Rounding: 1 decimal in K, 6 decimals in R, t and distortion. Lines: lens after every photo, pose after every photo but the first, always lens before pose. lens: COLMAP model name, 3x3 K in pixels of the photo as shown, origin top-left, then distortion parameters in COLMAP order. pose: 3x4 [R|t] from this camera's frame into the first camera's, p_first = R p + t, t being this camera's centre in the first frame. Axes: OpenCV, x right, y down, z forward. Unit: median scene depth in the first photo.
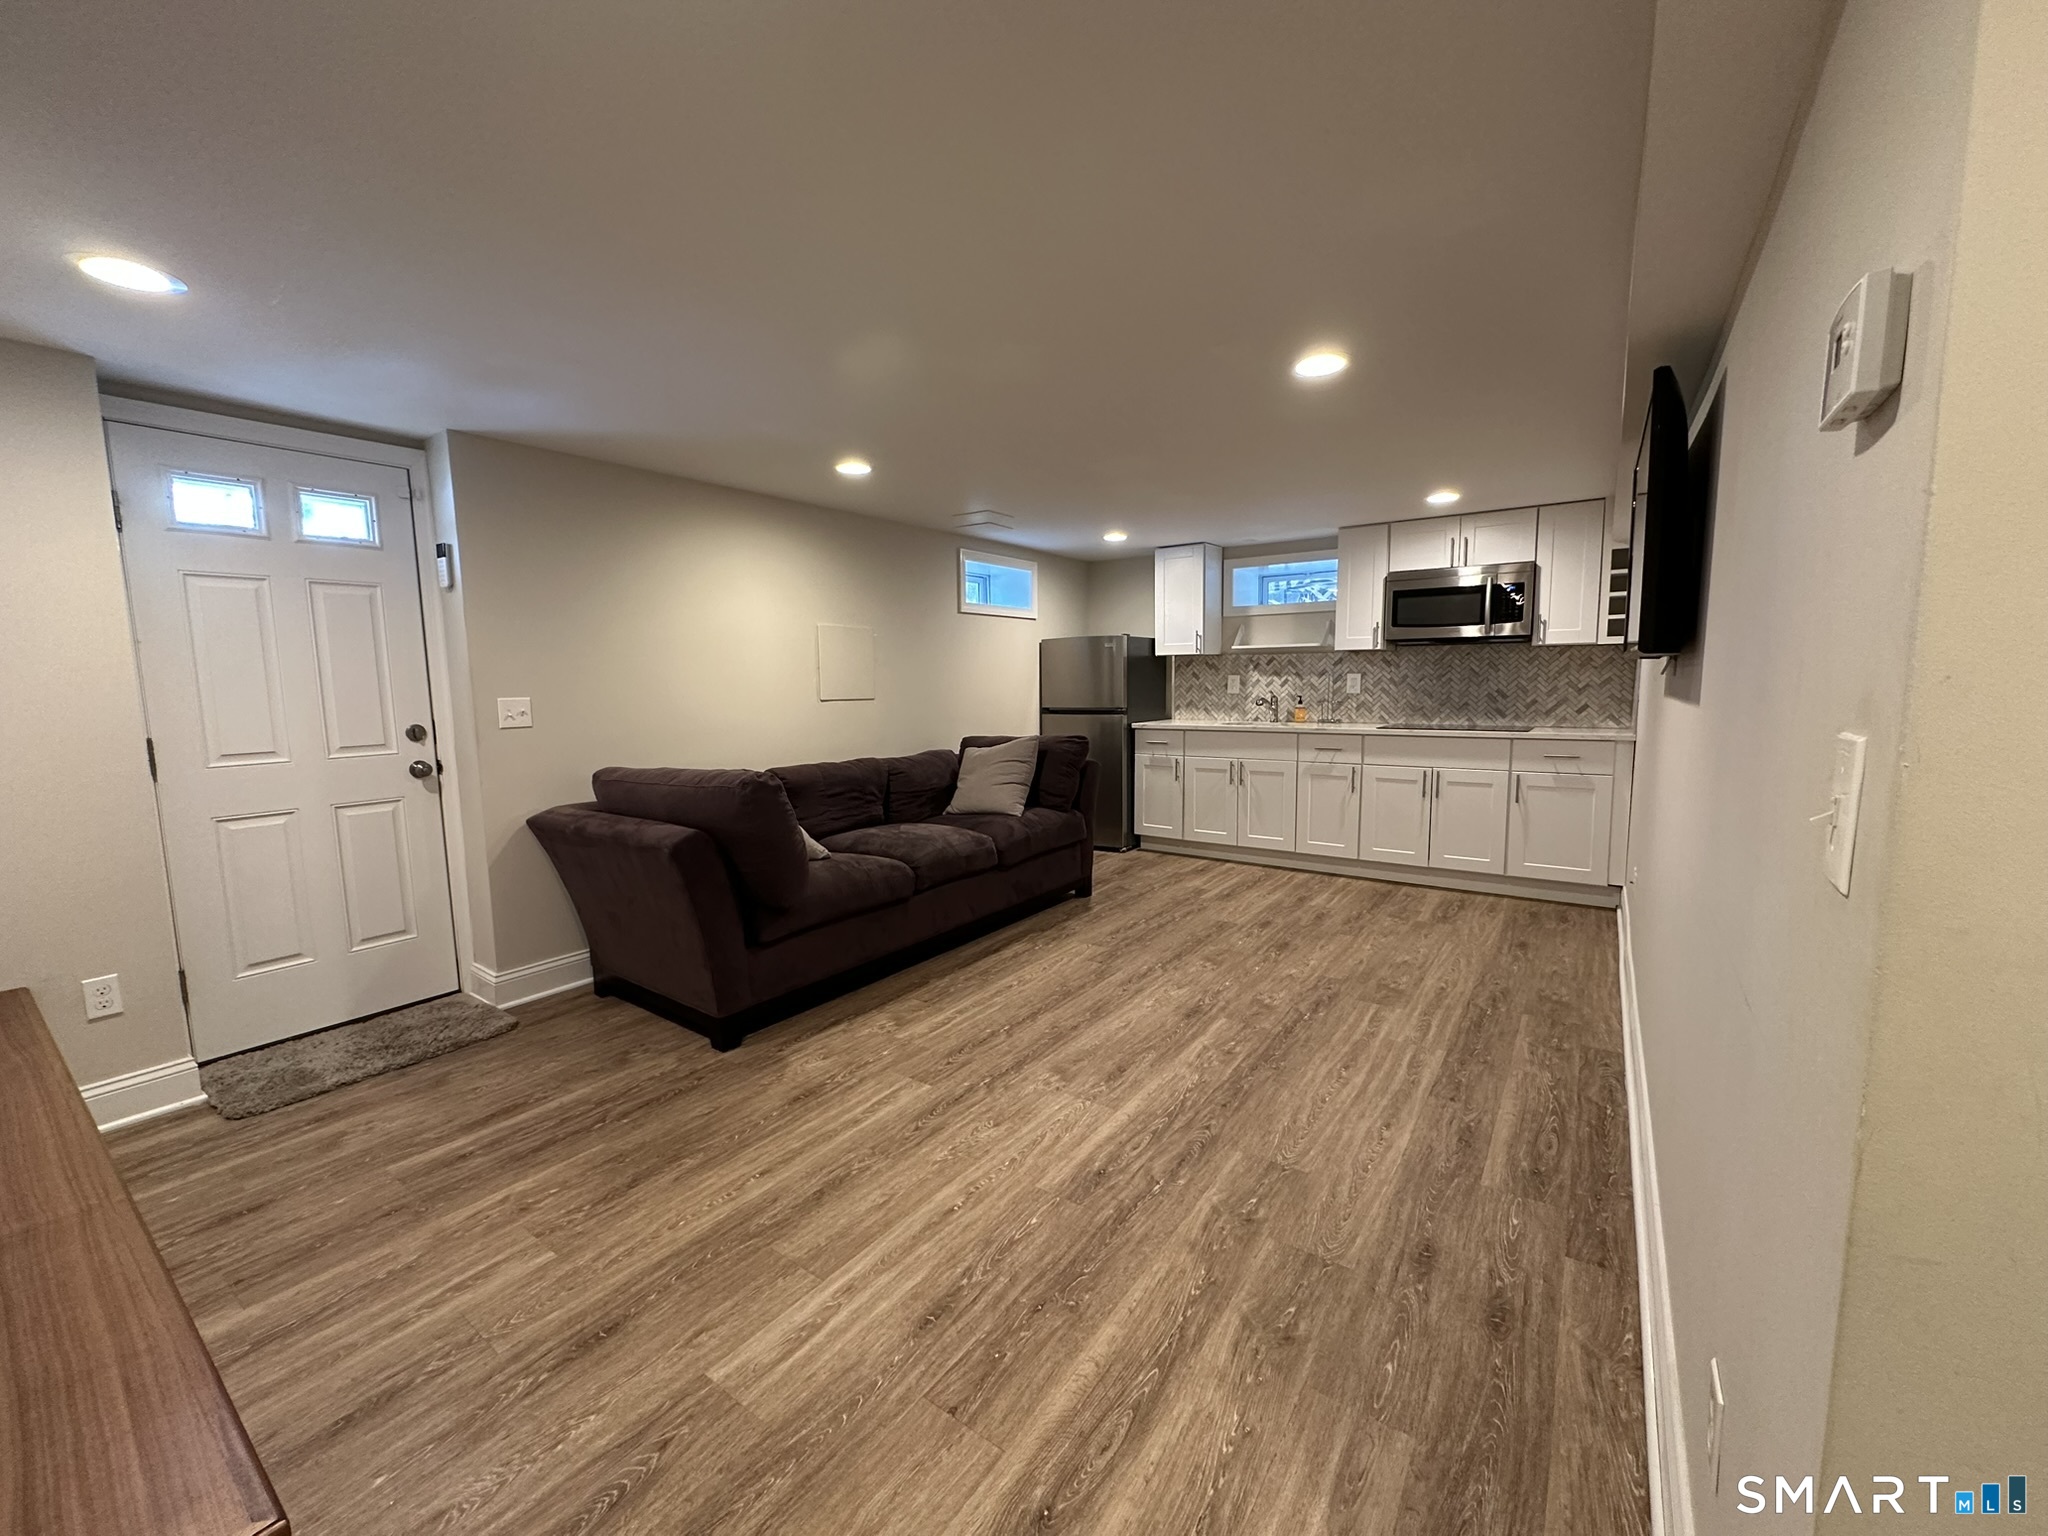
lens RADIAL K [[814.3, 0, 1013.6], [0, 814.3, 769.7], [0, 0, 1]] dist [-0.003596, 0.000148]
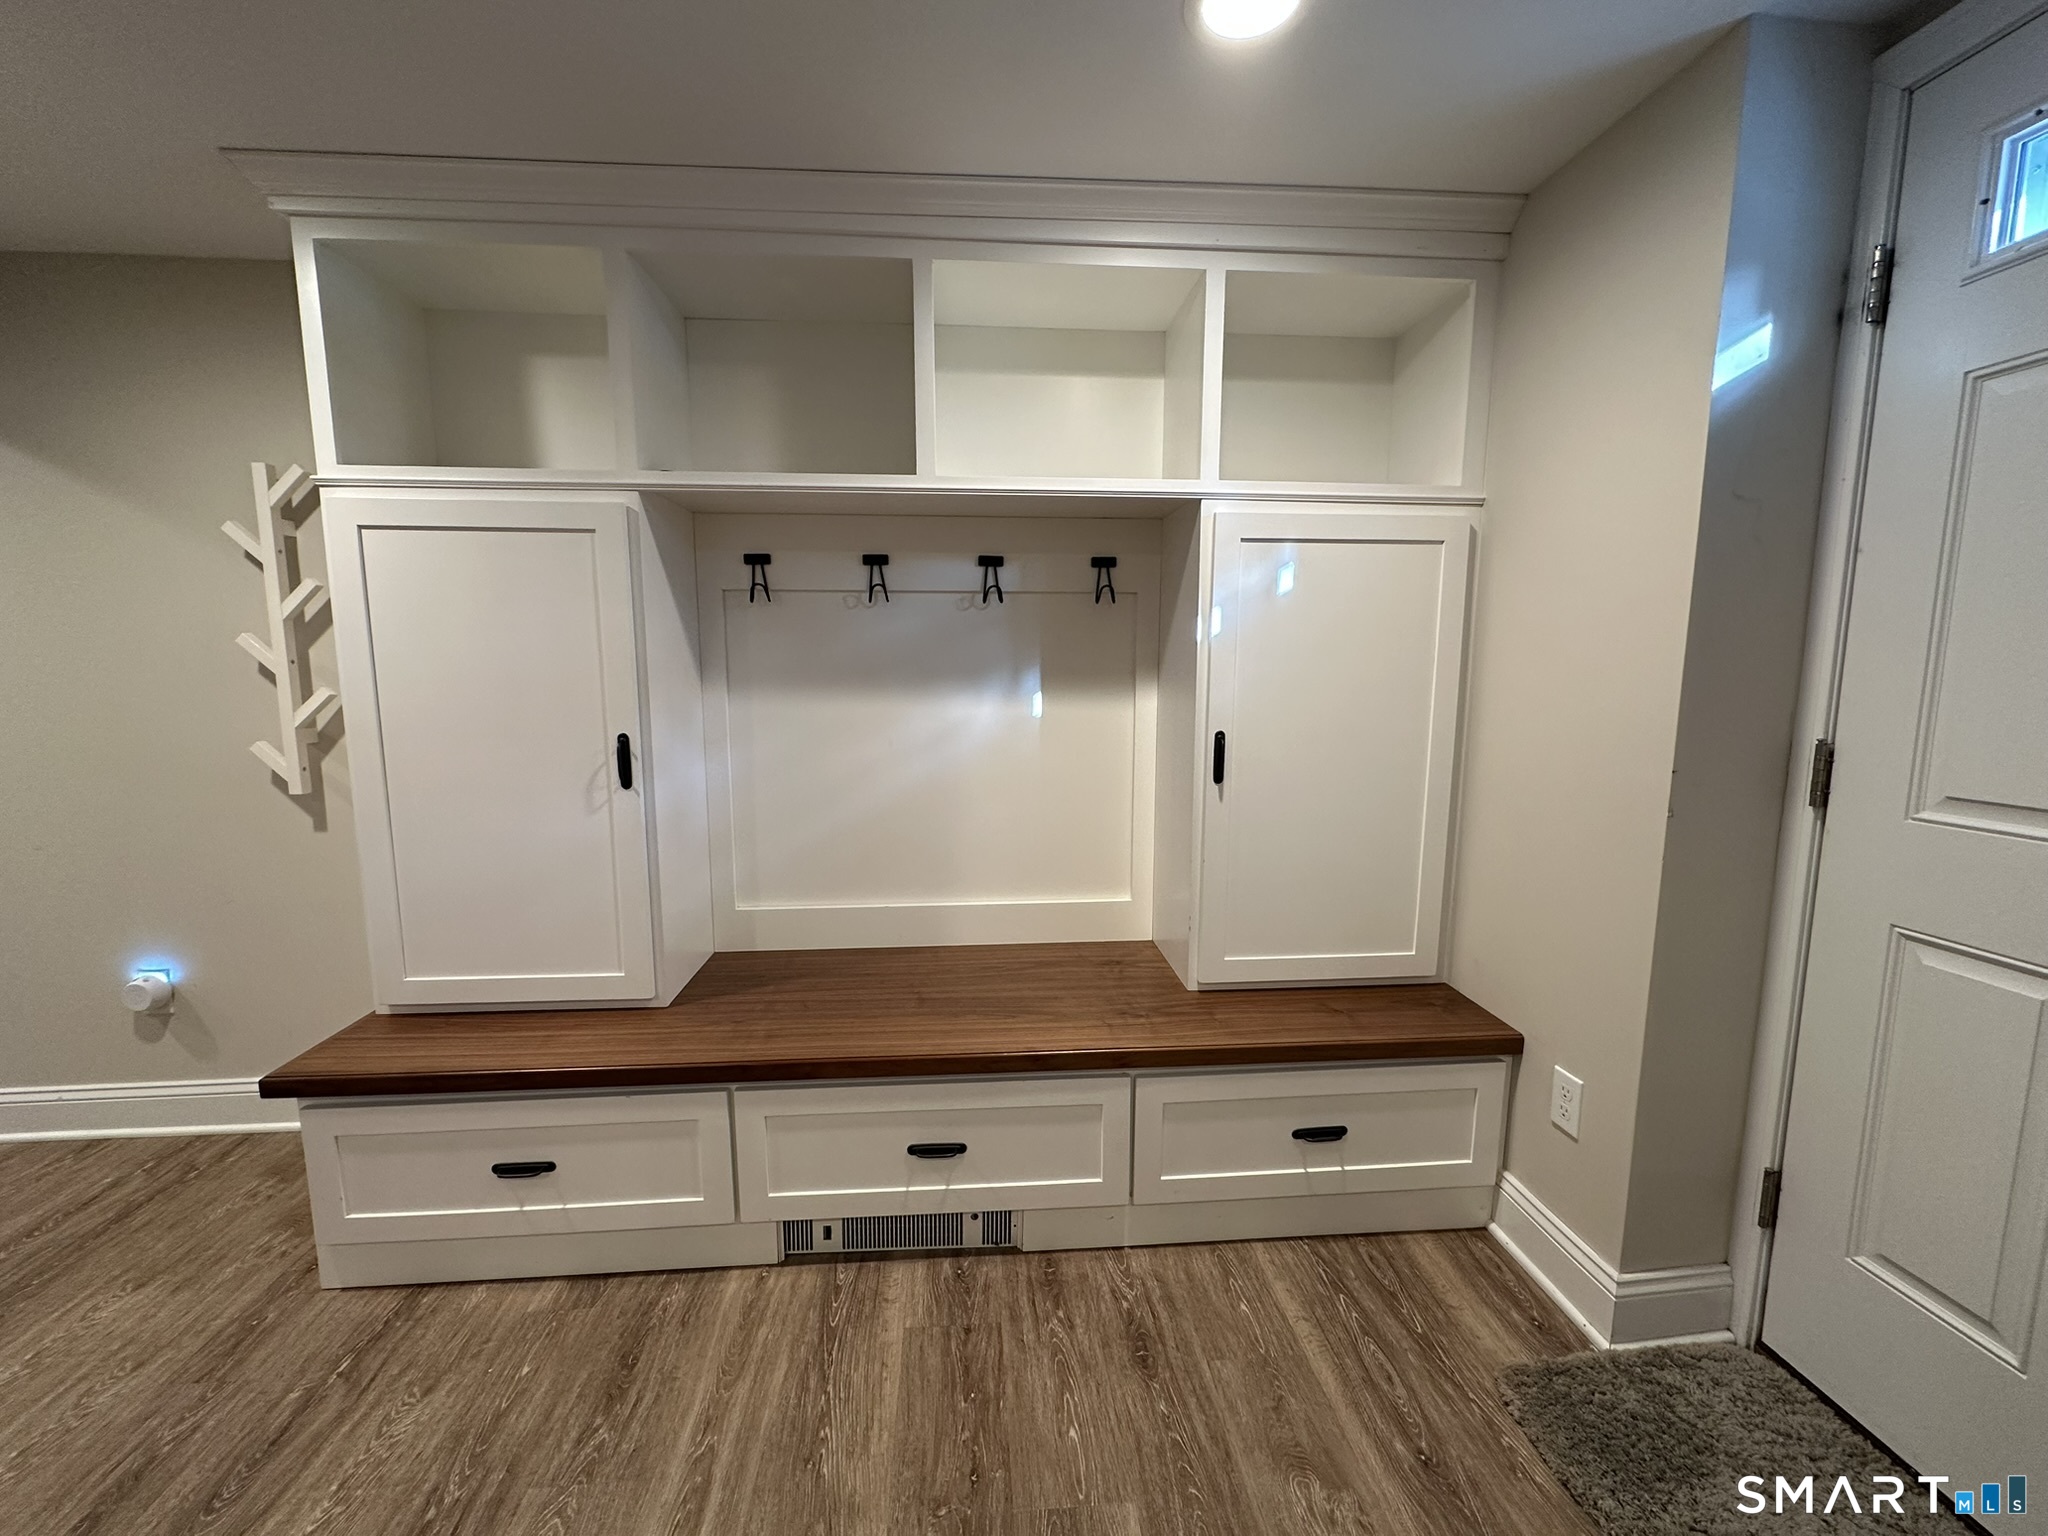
lens RADIAL K [[814.3, 0, 1021.9], [0, 814.3, 771.6], [0, 0, 1]] dist [-0.003596, 0.000148]
pose [[-0.760679, 0.097969, -0.641693, -0.346673], [-0.063412, 0.972602, 0.223660, -0.104770], [0.646023, 0.210825, -0.733626, 1.077536]]
